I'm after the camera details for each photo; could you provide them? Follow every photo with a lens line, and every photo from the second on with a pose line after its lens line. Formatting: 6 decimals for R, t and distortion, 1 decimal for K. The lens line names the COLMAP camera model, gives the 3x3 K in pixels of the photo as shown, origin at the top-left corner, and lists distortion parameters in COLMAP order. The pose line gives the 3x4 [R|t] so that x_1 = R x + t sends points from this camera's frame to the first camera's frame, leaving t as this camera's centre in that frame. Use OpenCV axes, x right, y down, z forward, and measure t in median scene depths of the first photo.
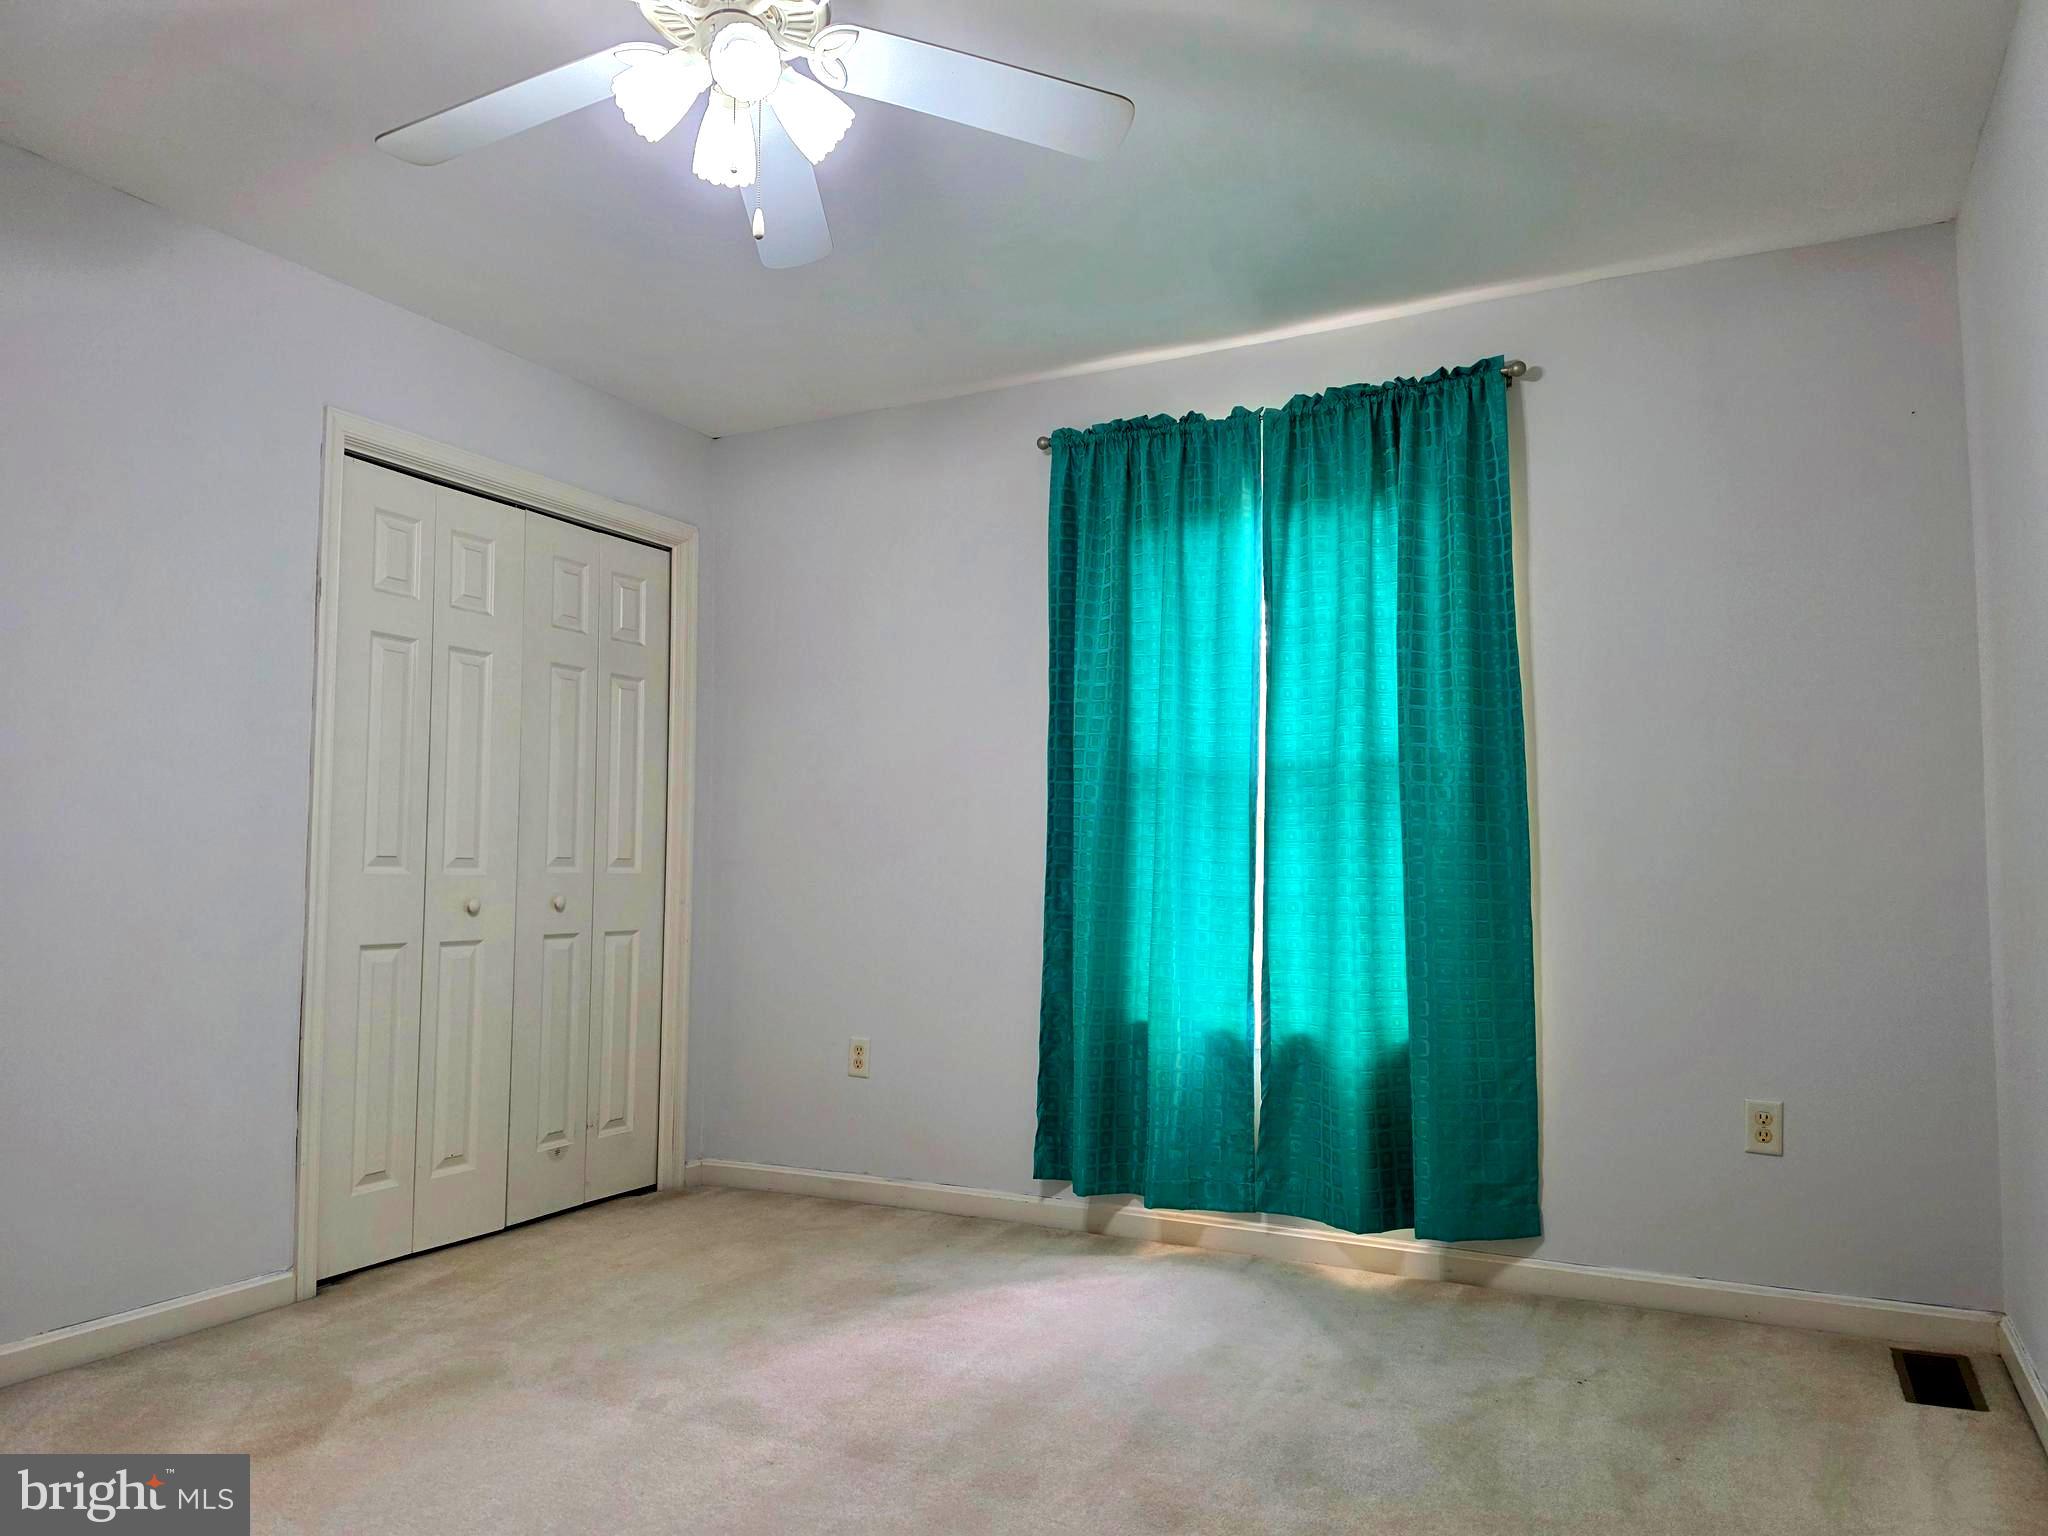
lens RADIAL K [[1398.3, 0, 1020.1], [0, 1398.3, 768.0], [0, 0, 1]] dist [0.110241, -0.137799]
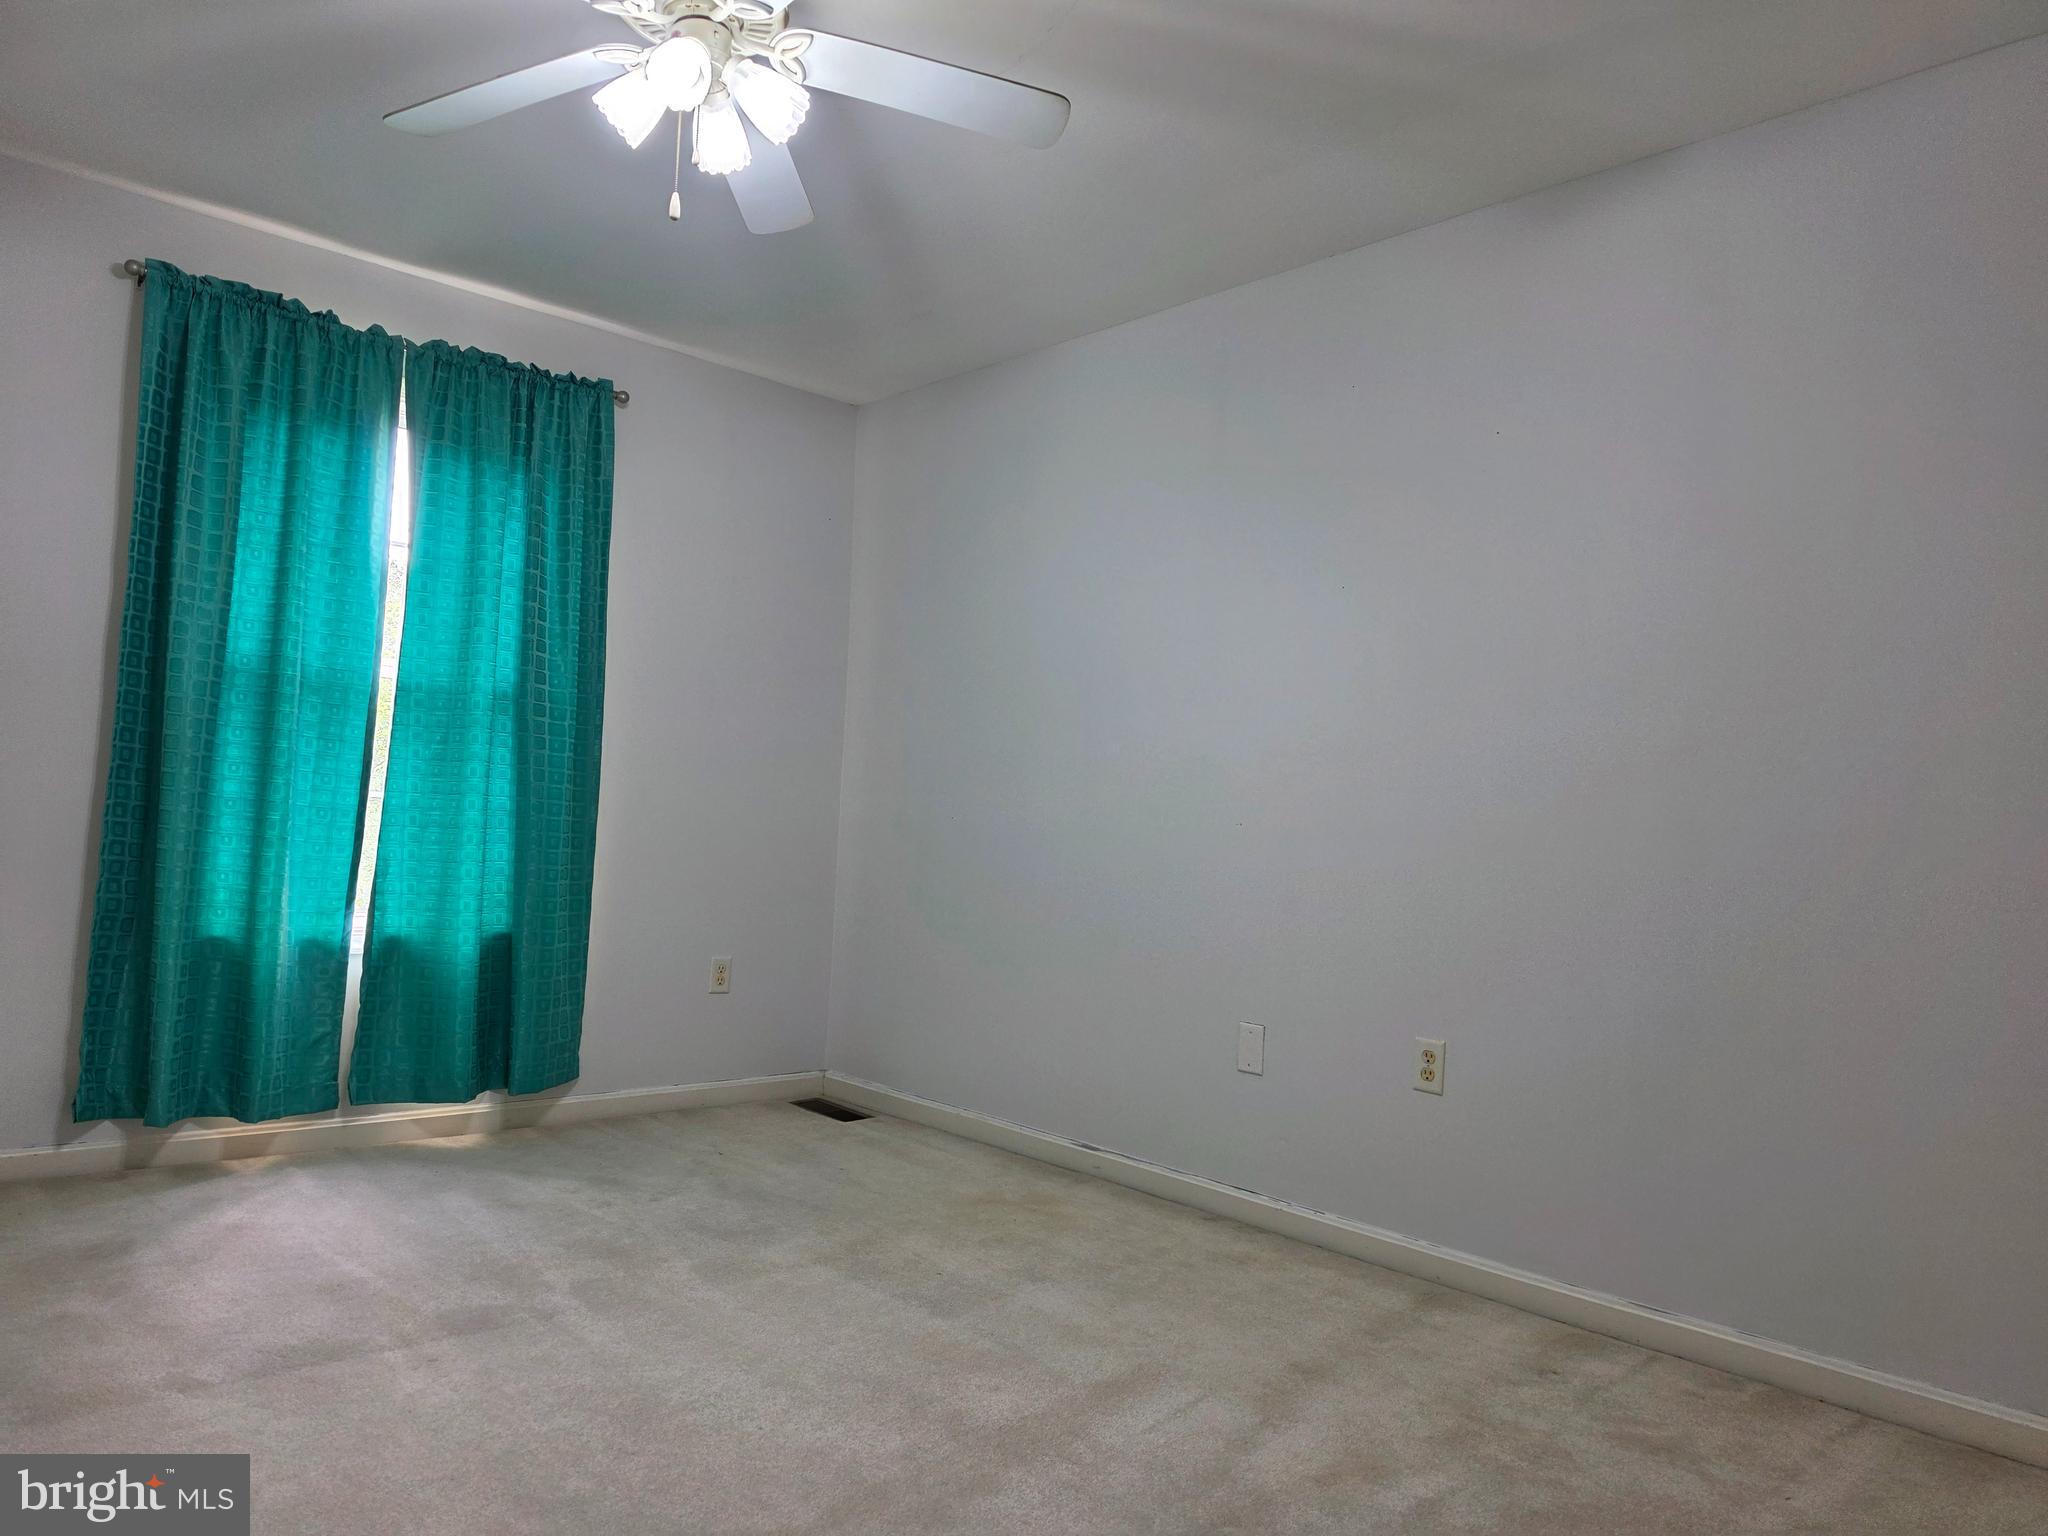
lens RADIAL K [[1381.7, 0, 1019.5], [0, 1381.7, 761.5], [0, 0, 1]] dist [0.045771, -0.055393]
pose [[0.362820, 0.059564, 0.929954, -0.628855], [-0.119473, 0.992692, -0.016970, 0.017508], [-0.924169, -0.104948, 0.367285, 0.185697]]
